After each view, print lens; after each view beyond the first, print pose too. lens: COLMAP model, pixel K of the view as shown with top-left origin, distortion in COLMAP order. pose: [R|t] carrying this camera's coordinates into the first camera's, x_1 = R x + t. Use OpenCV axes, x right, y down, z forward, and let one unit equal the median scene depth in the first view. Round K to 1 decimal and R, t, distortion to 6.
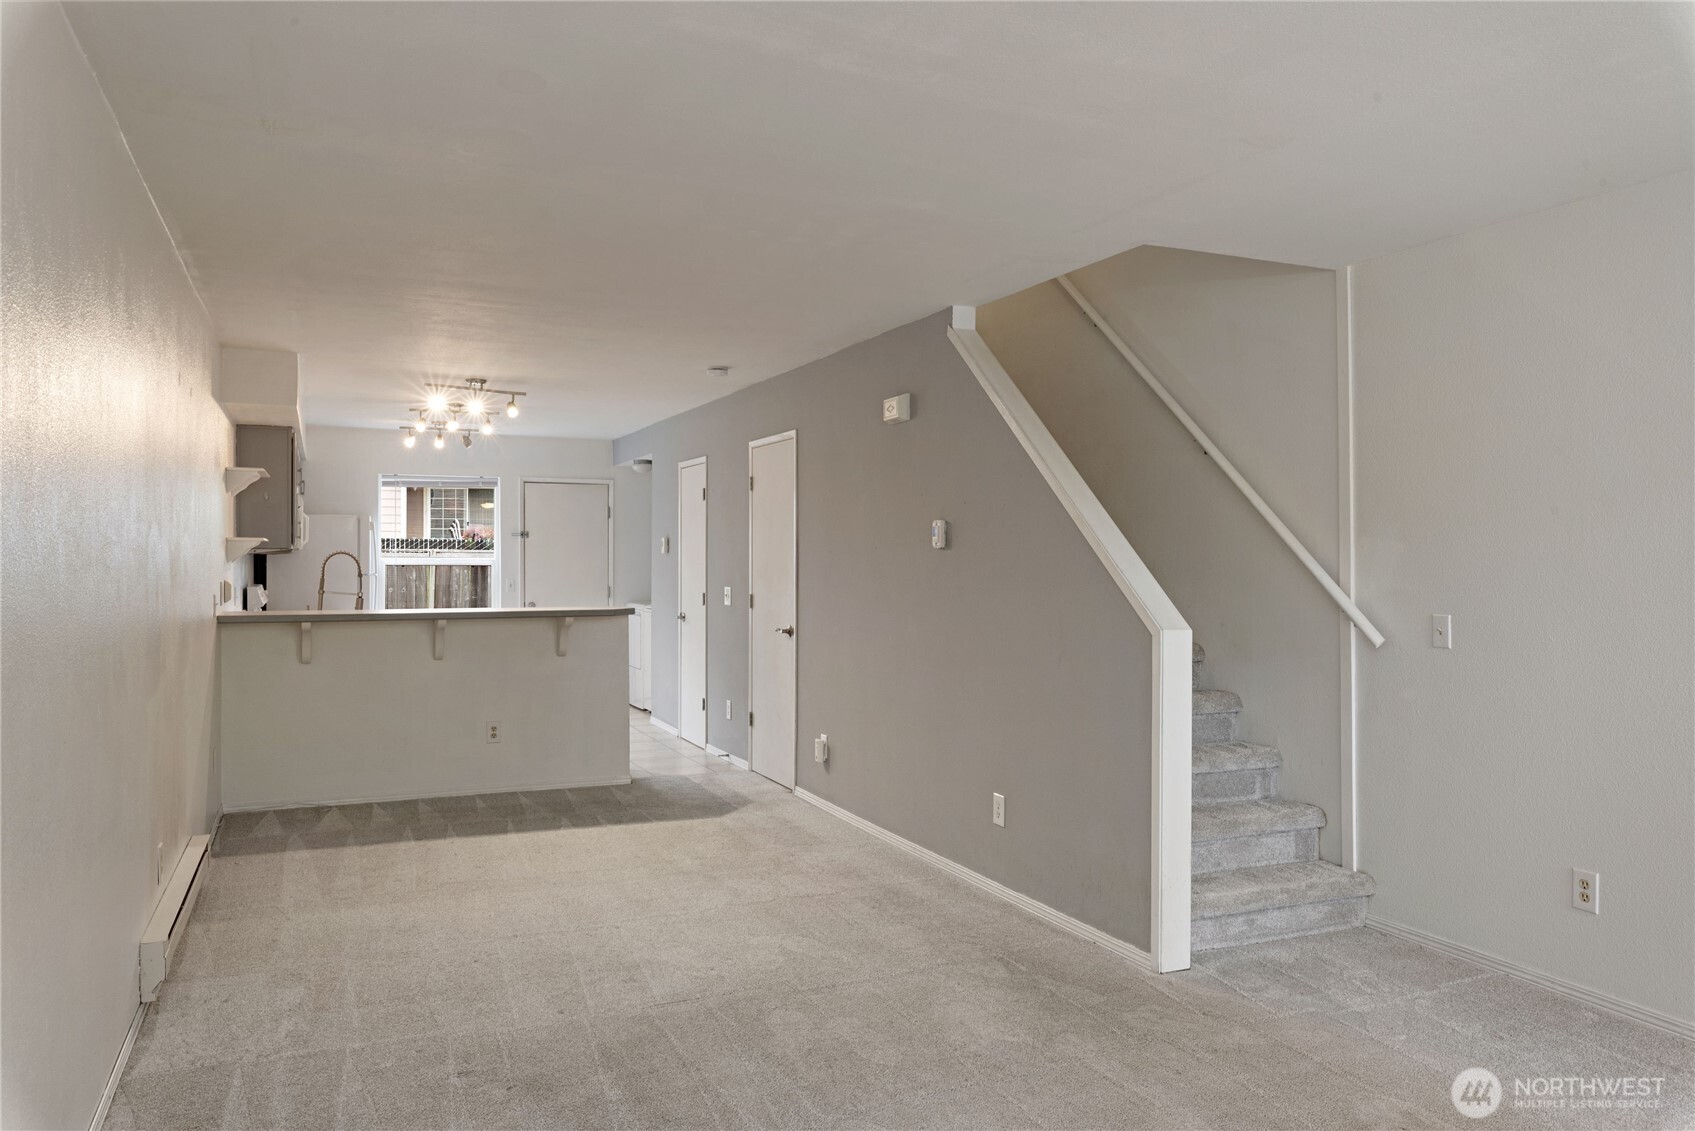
lens RADIAL K [[1145.1, 0, 844.6], [0, 1145.1, 569.6], [0, 0, 1]] dist [-0.000841, 0.000726]
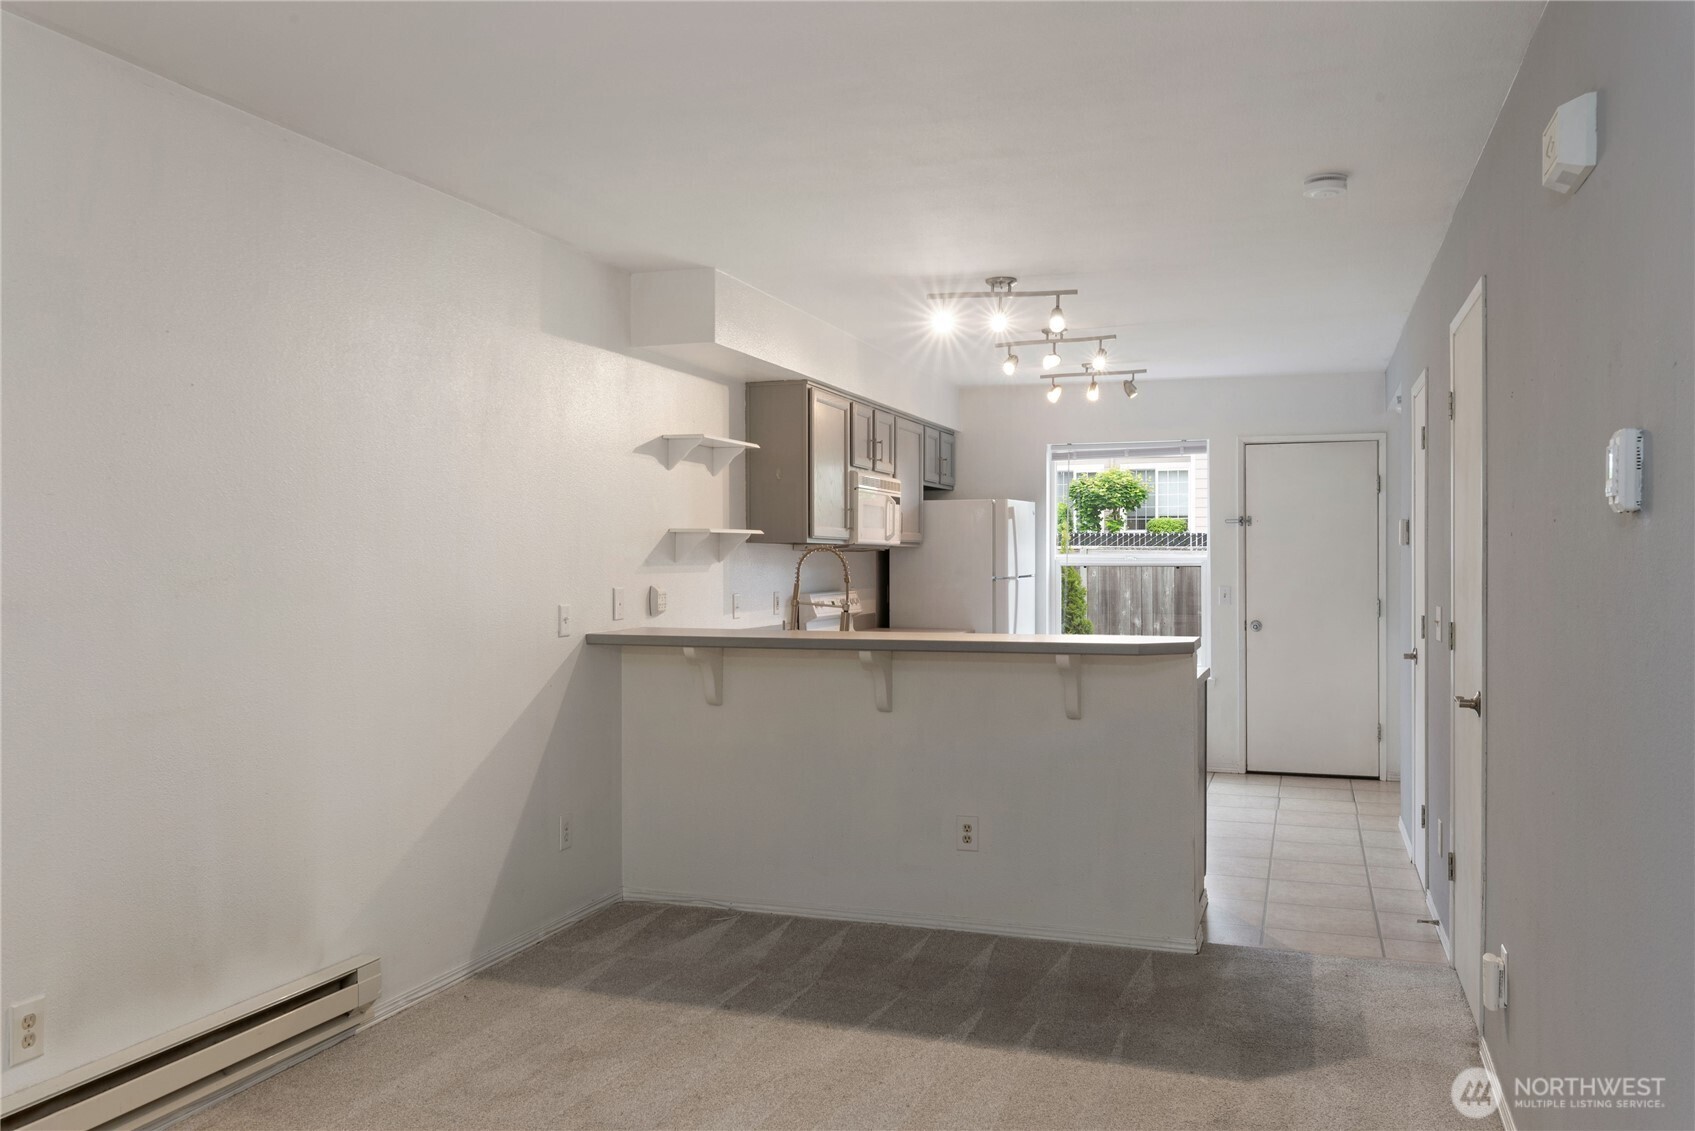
lens RADIAL K [[1320.1, 0, 850.9], [0, 1320.1, 559.3], [0, 0, 1]] dist [0.021395, -0.010326]
pose [[0.728740, -0.003315, -0.684782, 0.128300], [-0.003180, 0.999961, -0.008226, -0.000896], [0.684783, 0.008172, 0.728701, 0.396637]]
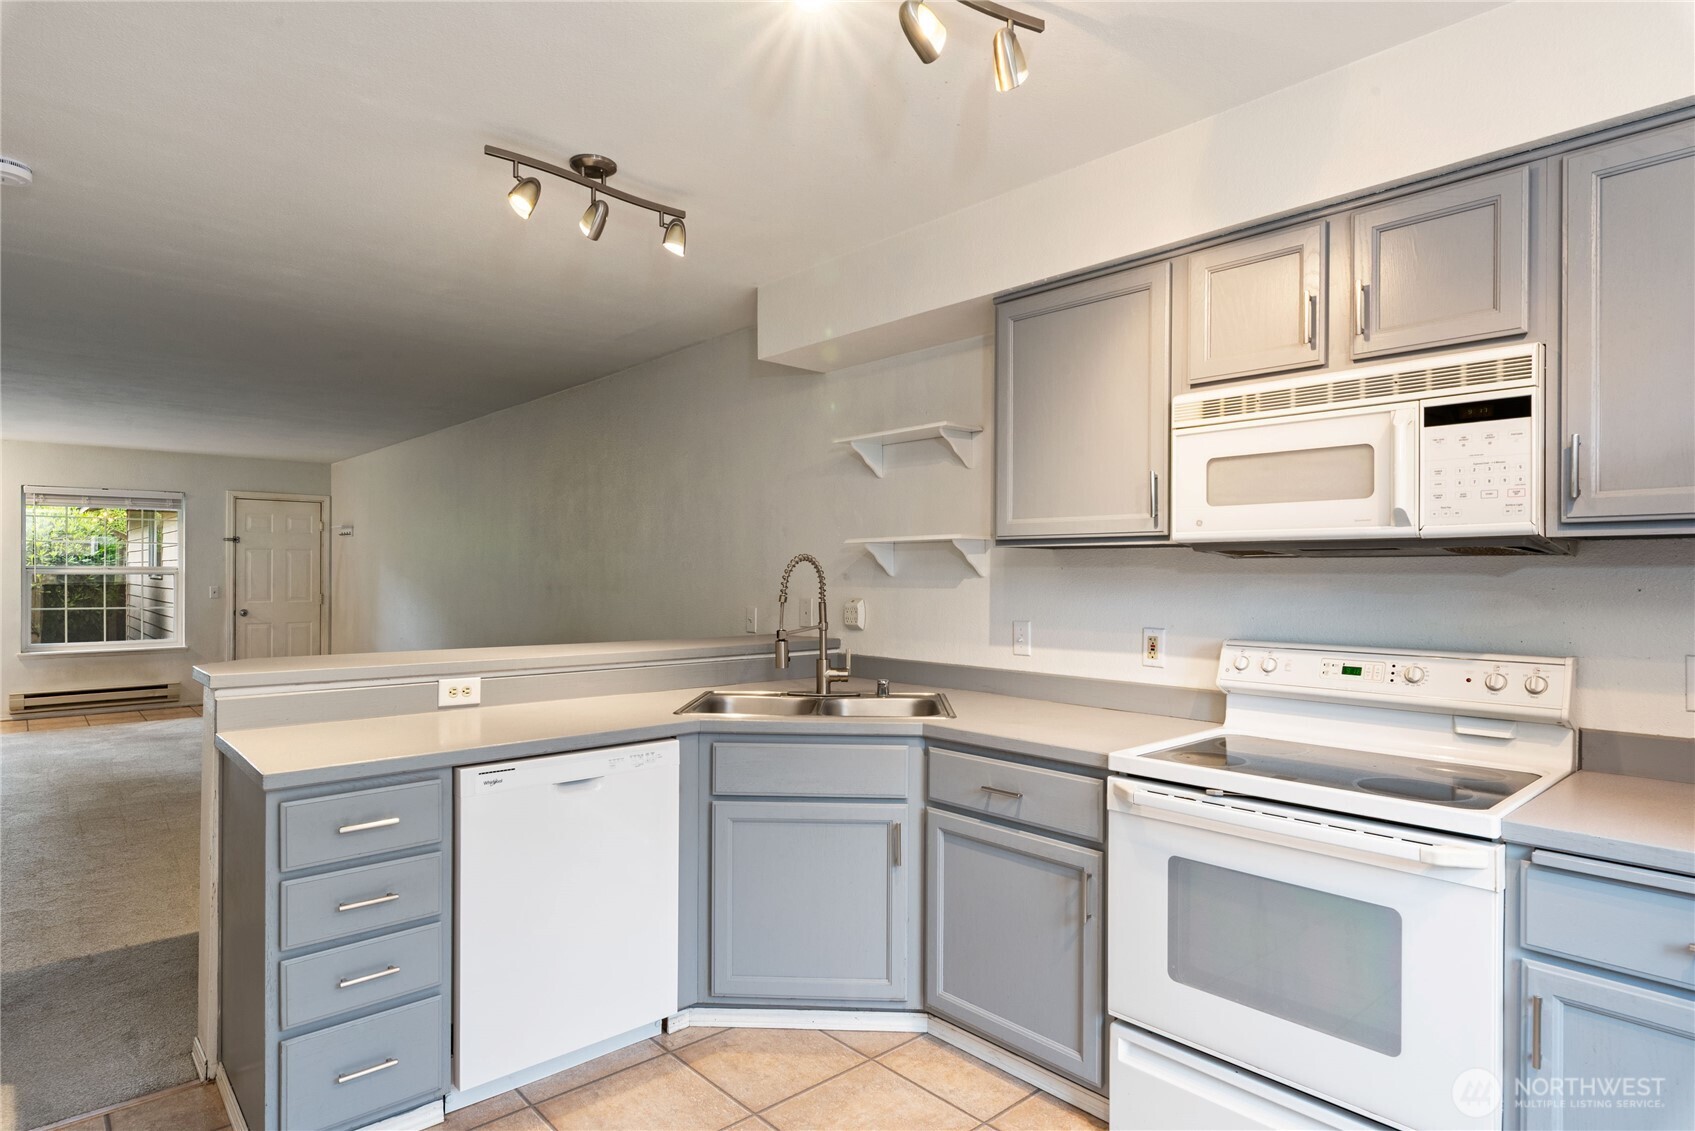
lens RADIAL K [[910.9, 0, 859.5], [0, 910.9, 576.6], [0, 0, 1]] dist [-0.004963, 0.000382]
pose [[-0.949029, -0.005809, -0.315136, -0.310299], [-0.009674, 0.999896, 0.010701, -0.010113], [0.315041, 0.013204, -0.948986, 1.369224]]
